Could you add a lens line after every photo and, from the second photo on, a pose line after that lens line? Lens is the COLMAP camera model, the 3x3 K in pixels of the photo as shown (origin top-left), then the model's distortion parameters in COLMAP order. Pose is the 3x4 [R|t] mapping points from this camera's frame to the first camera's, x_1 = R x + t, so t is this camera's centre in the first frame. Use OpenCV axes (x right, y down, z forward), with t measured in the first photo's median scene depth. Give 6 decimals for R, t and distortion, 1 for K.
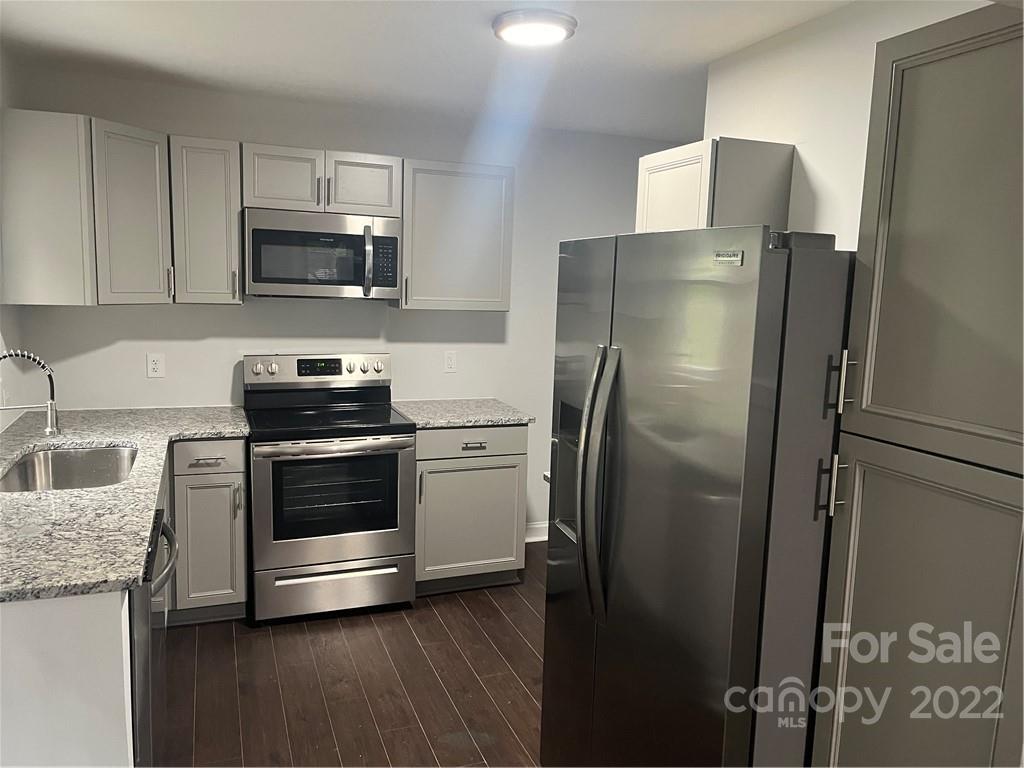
lens RADIAL K [[768.9, 0, 511.6], [0, 768.9, 379.2], [0, 0, 1]] dist [0.032886, -0.025284]
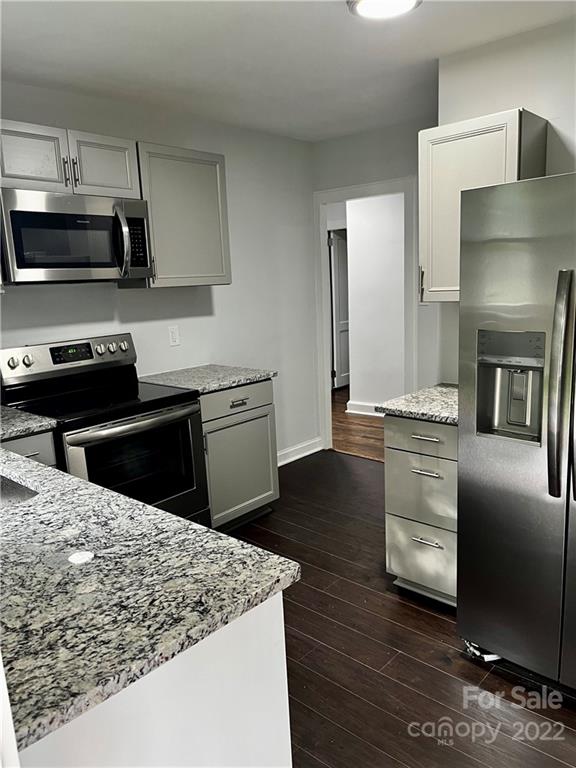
lens RADIAL K [[576.7, 0, 287.3], [0, 576.7, 389.1], [0, 0, 1]] dist [0.032886, -0.025284]
pose [[0.891560, -0.156600, 0.424968, -0.368605], [0.131358, 0.987397, 0.088271, 0.000678], [-0.433435, -0.022876, 0.900894, 0.213965]]
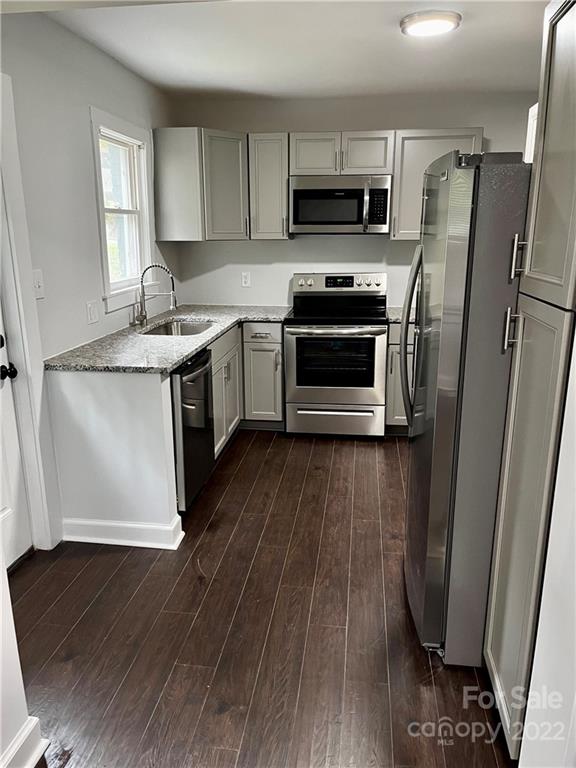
lens RADIAL K [[576.7, 0, 282.6], [0, 576.7, 390.3], [0, 0, 1]] dist [0.032886, -0.025284]
pose [[0.873416, 0.091688, -0.478265, 0.246742], [-0.028338, 0.990021, 0.138043, 0.047709], [0.486150, -0.107016, 0.867298, -0.078610]]
